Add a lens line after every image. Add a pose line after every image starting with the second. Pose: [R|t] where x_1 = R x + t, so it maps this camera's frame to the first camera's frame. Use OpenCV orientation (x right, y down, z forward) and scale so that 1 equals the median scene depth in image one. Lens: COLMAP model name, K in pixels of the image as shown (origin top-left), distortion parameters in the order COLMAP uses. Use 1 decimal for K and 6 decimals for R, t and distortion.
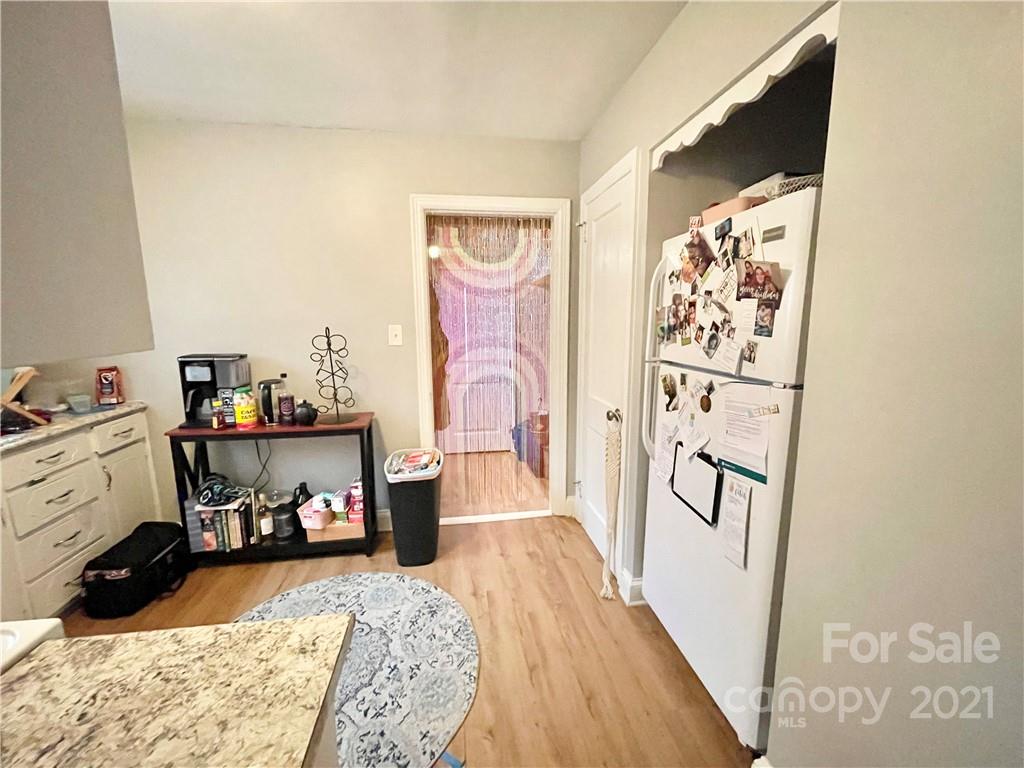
lens RADIAL K [[414.8, 0, 507.6], [0, 414.8, 382.3], [0, 0, 1]] dist [0.000750, 0.000578]
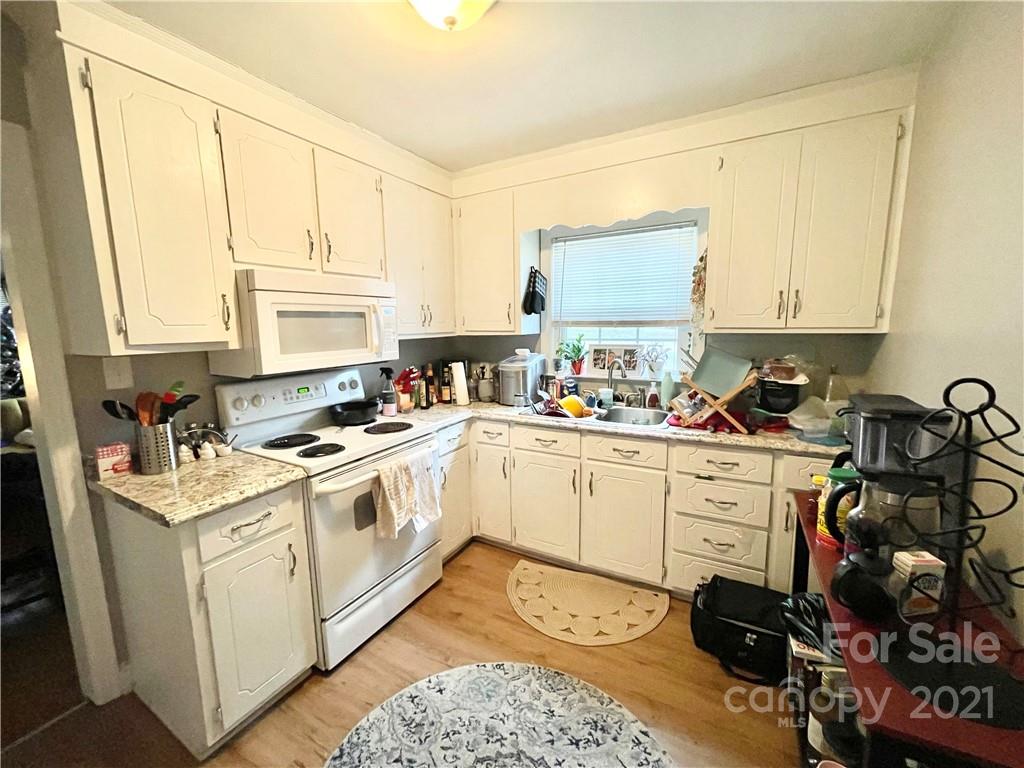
lens RADIAL K [[414.8, 0, 507.6], [0, 414.8, 382.3], [0, 0, 1]] dist [0.000750, 0.000578]
pose [[-0.611832, 0.130928, -0.780077, 0.015436], [-0.098842, 0.965821, 0.239627, -0.211299], [0.784788, 0.223715, -0.577978, 1.129377]]
